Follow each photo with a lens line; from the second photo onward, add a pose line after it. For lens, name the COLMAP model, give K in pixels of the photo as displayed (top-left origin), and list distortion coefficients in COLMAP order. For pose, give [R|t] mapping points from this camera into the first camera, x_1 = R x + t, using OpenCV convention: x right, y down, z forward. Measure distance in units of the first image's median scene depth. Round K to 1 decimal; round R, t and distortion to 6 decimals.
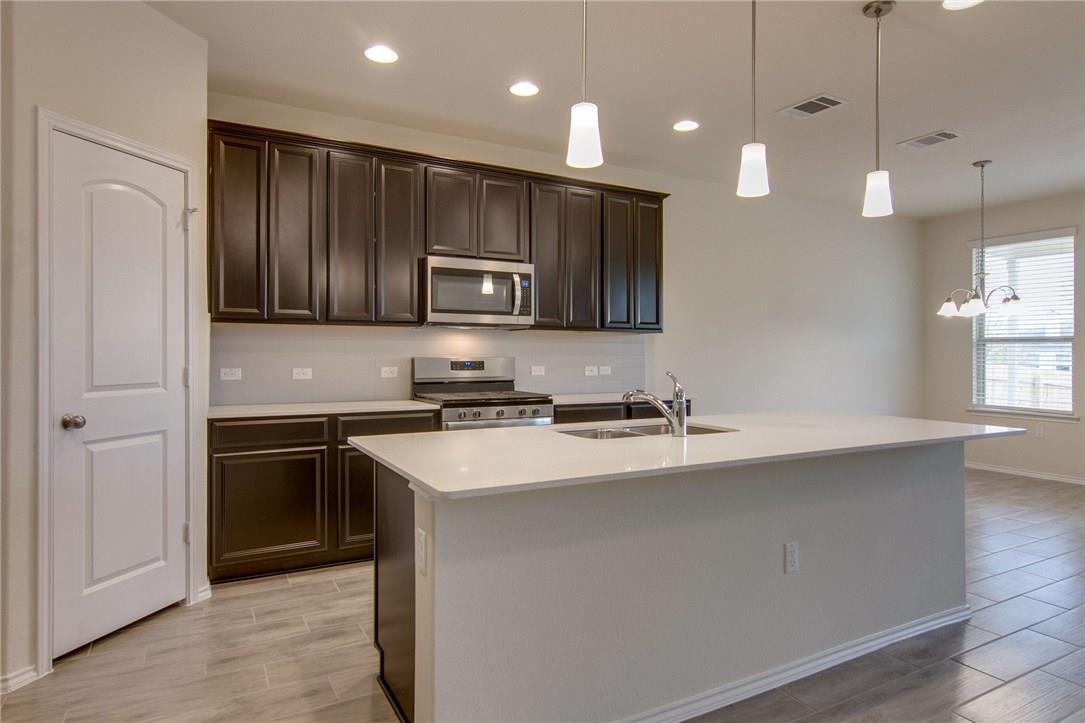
lens RADIAL K [[627.3, 0, 540.2], [0, 627.3, 348.7], [0, 0, 1]] dist [0.001733, 0.002463]
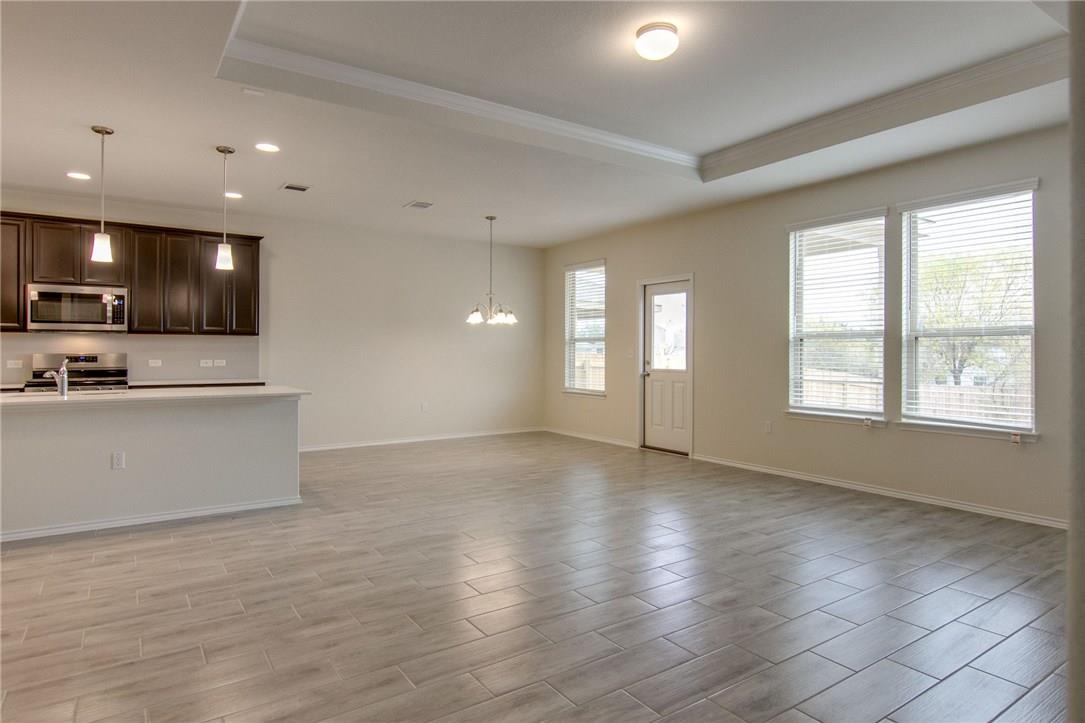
lens RADIAL K [[619.4, 0, 541.3], [0, 619.4, 343.6], [0, 0, 1]] dist [-0.000028, 0.000131]
pose [[0.995443, -0.002879, 0.095314, 0.801429], [0.003375, 0.999982, -0.005041, 0.002164], [-0.095297, 0.005339, 0.995435, -0.504842]]
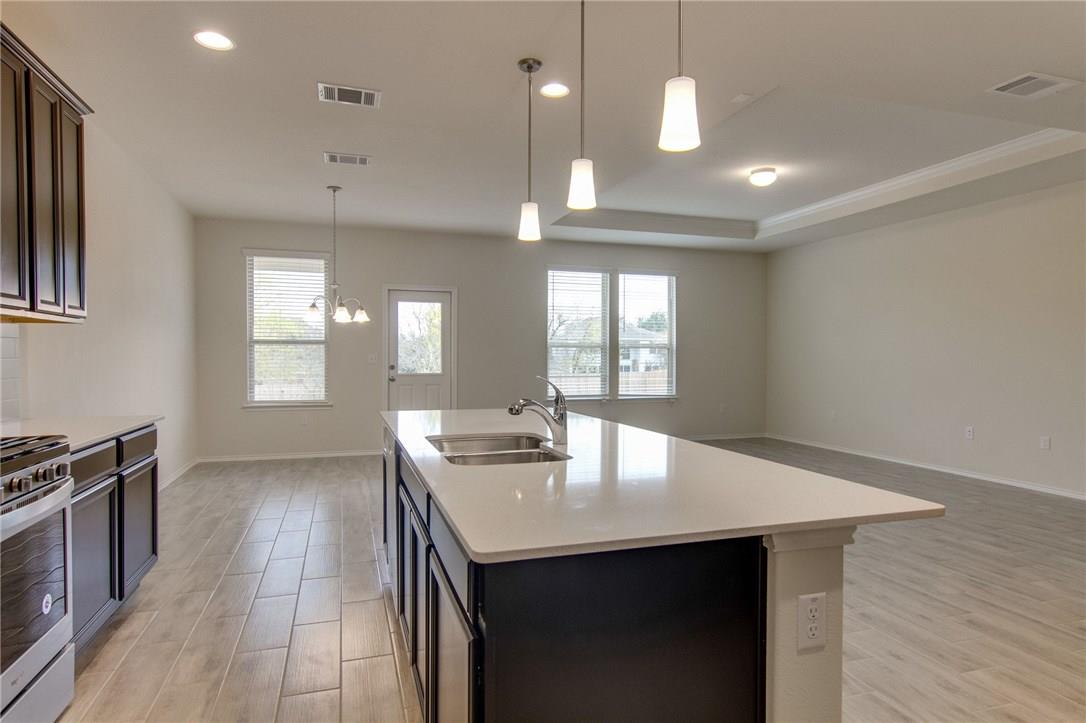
lens RADIAL K [[617.4, 0, 545.4], [0, 617.4, 355.5], [0, 0, 1]] dist [0.008912, 0.001093]
pose [[0.186752, -0.001658, 0.982406, -0.396602], [-0.007899, 0.999964, 0.003190, 0.004715], [-0.982375, -0.008355, 0.186732, 0.476696]]
